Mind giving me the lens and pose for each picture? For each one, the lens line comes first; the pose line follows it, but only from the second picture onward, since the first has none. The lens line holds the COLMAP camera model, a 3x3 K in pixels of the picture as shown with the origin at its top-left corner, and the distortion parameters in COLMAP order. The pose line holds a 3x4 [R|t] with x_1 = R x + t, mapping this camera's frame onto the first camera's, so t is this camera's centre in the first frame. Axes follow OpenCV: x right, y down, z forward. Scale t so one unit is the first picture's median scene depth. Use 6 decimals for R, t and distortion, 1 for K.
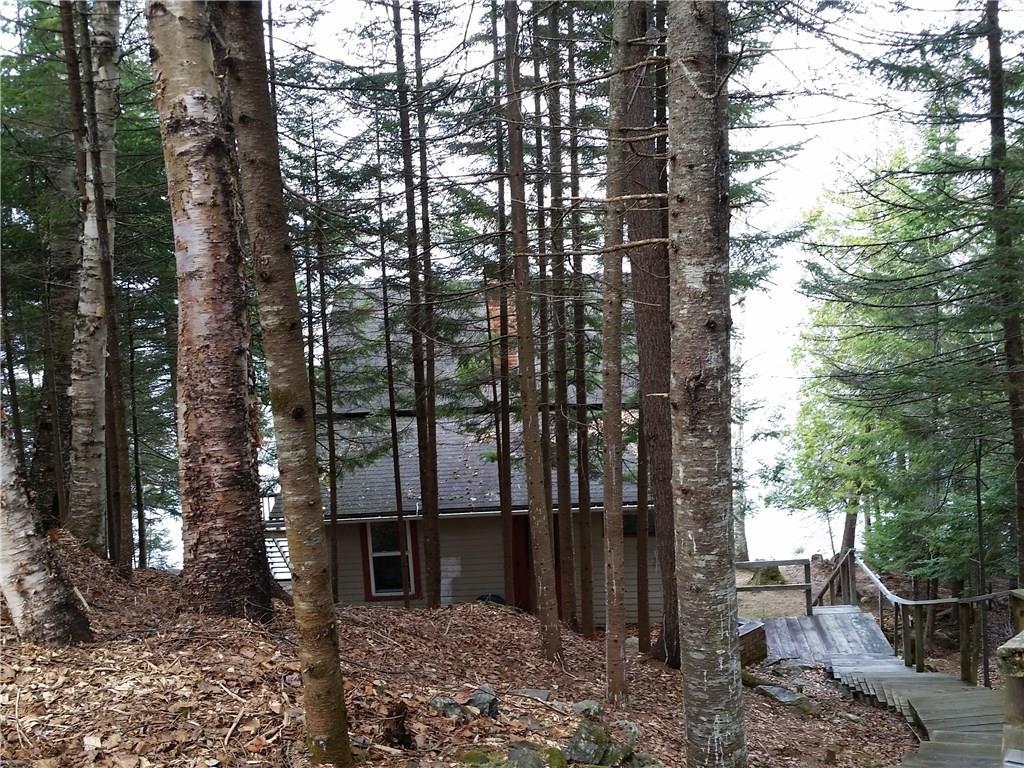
lens RADIAL K [[1167.3, 0, 510.9], [0, 1167.3, 385.2], [0, 0, 1]] dist [0.050647, 0.000000]
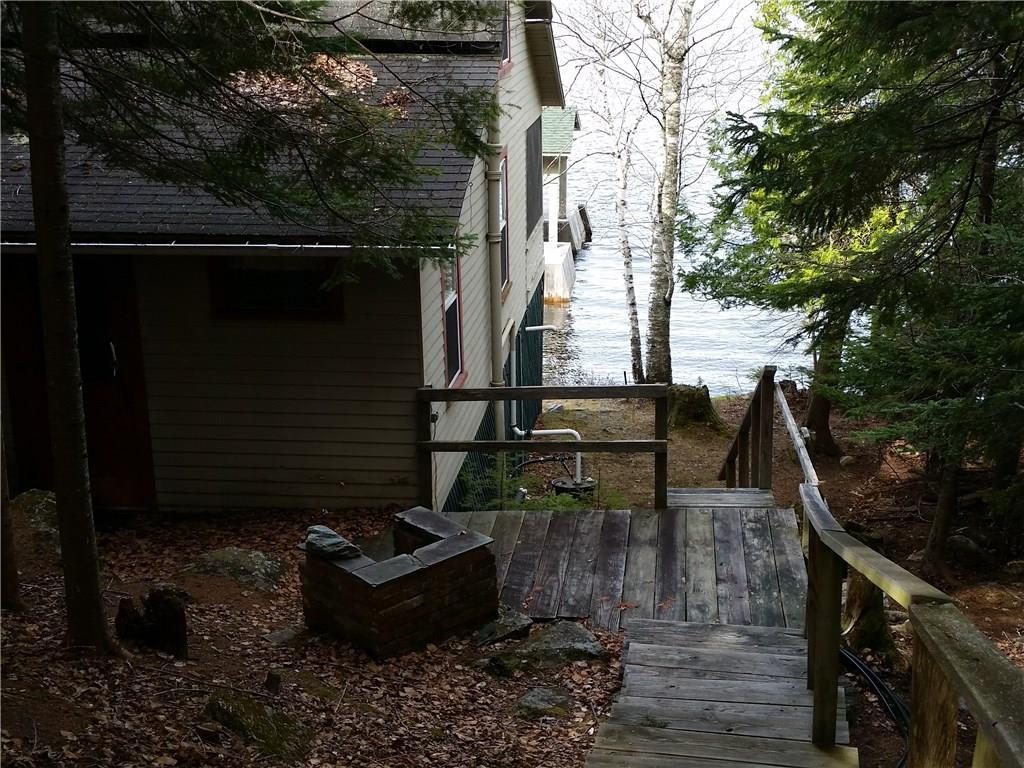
lens RADIAL K [[1167.3, 0, 513.3], [0, 1167.3, 383.5], [0, 0, 1]] dist [0.050647, 0.000000]
pose [[0.997871, 0.037328, -0.053487, 0.226886], [-0.028925, 0.988254, 0.150061, 0.084102], [0.058460, -0.148194, 0.987229, 0.571598]]
